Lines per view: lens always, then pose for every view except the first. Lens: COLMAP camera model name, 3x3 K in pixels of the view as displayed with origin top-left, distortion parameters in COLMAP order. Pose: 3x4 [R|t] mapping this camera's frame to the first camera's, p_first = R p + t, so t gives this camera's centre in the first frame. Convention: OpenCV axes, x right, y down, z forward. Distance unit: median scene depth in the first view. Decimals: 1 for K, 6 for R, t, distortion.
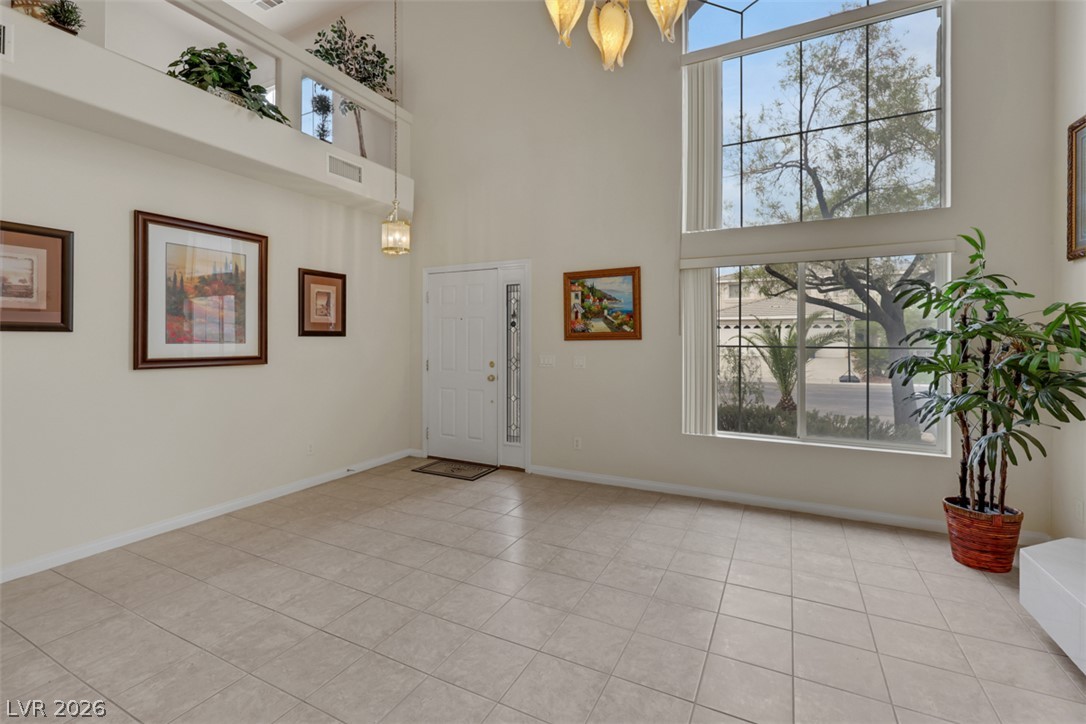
lens RADIAL K [[481.0, 0, 543.6], [0, 481.0, 336.2], [0, 0, 1]] dist [-0.000627, -0.000311]
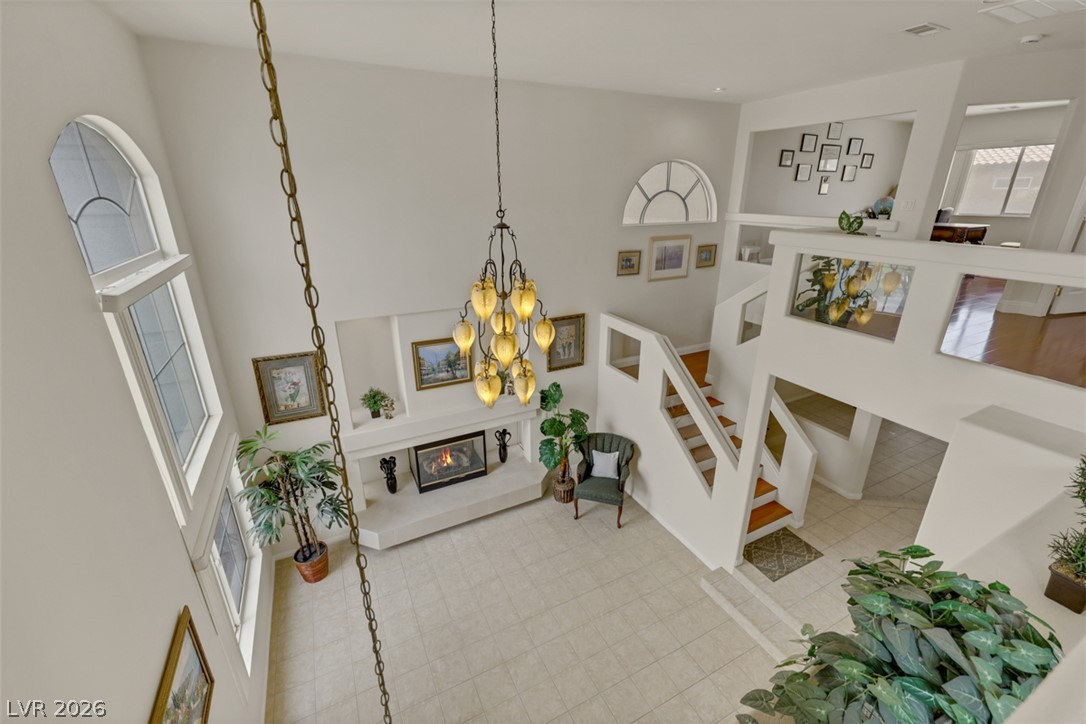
lens RADIAL K [[447.0, 0, 541.6], [0, 447.0, 356.6], [0, 0, 1]] dist [0.002429, 0.000218]
pose [[-0.805669, -0.198535, 0.558105, -0.516730], [0.003819, 0.940402, 0.340043, -0.748431], [-0.592354, 0.276093, -0.756895, 1.207603]]
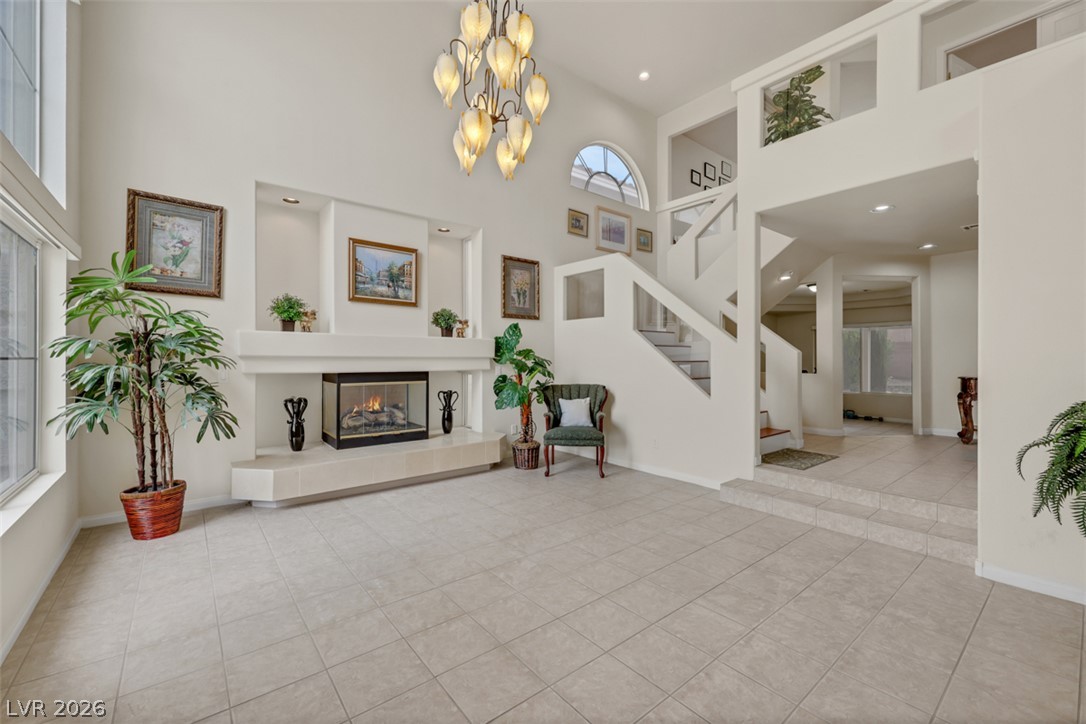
lens RADIAL K [[447.0, 0, 541.6], [0, 447.0, 356.6], [0, 0, 1]] dist [0.002429, 0.000218]
pose [[-0.911825, -0.000861, 0.410578, -0.336762], [-0.002976, 0.999985, -0.004513, 0.021079], [-0.410568, -0.005337, -0.911814, 1.237170]]
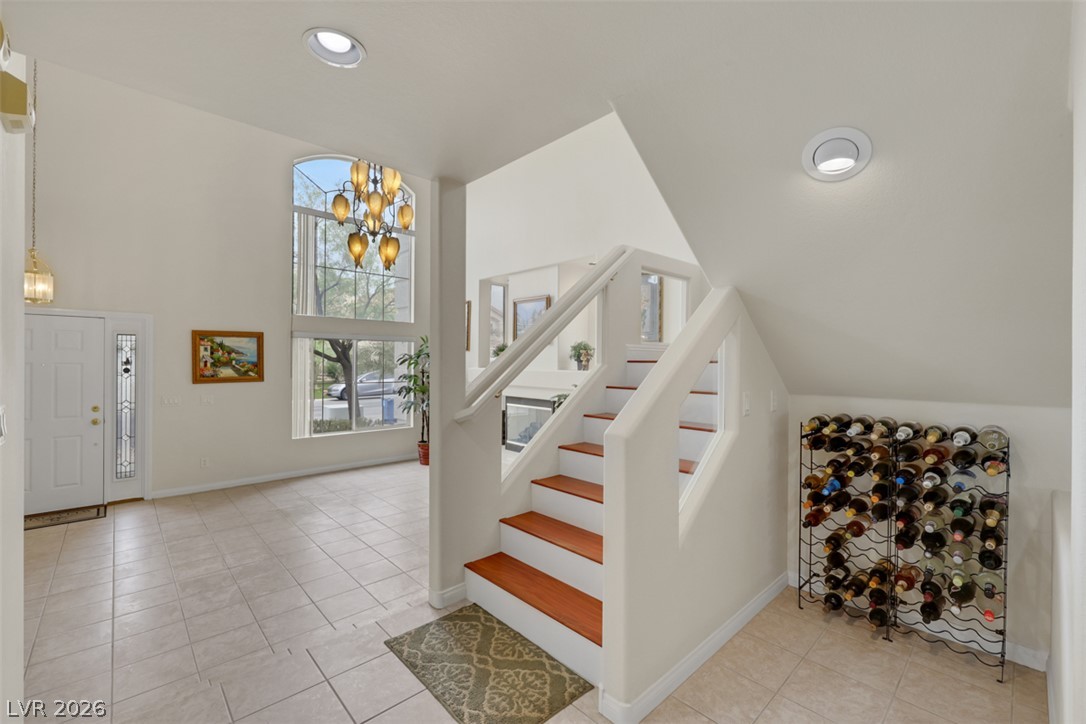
lens RADIAL K [[450.6, 0, 543.0], [0, 450.6, 362.0], [0, 0, 1]] dist [-0.000678, 0.000018]
pose [[0.336776, 0.004004, 0.941576, -0.920150], [-0.011406, 0.999935, -0.000173, -0.070670], [-0.941516, -0.010681, 0.336800, -0.319716]]
